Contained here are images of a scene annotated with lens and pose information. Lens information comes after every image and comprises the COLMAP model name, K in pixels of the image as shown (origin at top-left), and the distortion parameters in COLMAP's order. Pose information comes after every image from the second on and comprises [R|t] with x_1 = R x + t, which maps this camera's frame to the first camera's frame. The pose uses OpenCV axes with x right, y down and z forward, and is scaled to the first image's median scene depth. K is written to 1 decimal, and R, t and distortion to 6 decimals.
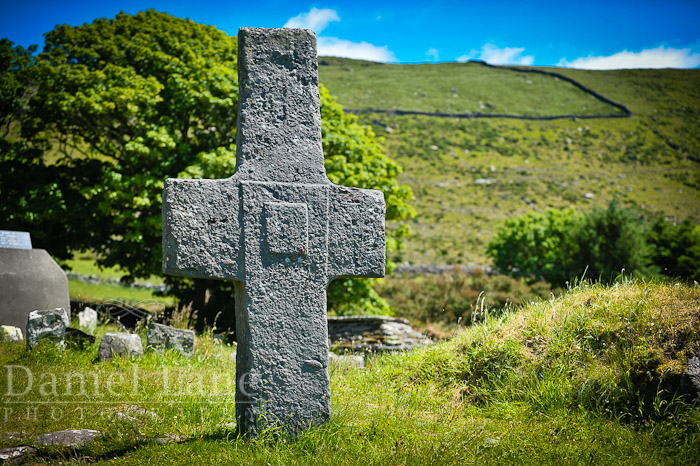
lens RADIAL K [[1418.5, 0, 350.0], [0, 1418.5, 233.0], [0, 0, 1]] dist [-0.228721, 0.000000]
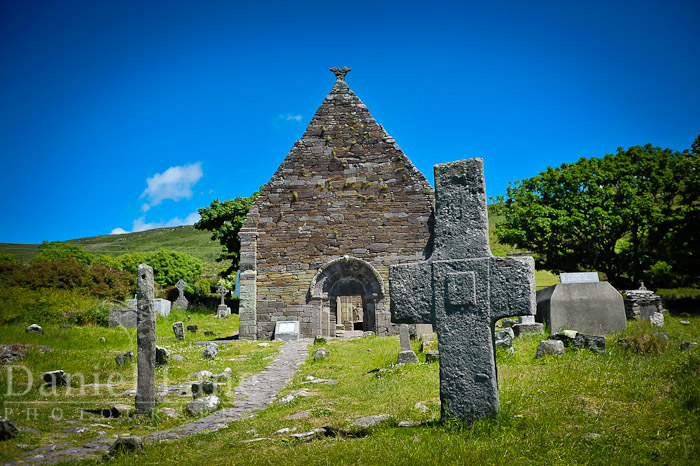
lens RADIAL K [[759.8, 0, 349.9], [0, 759.8, 233.6], [0, 0, 1]] dist [0.004331, 0.000000]
pose [[0.736135, -0.123650, -0.665444, 0.429847], [0.096607, 0.992300, -0.077515, -0.010327], [0.669905, -0.007225, 0.742412, 0.295236]]
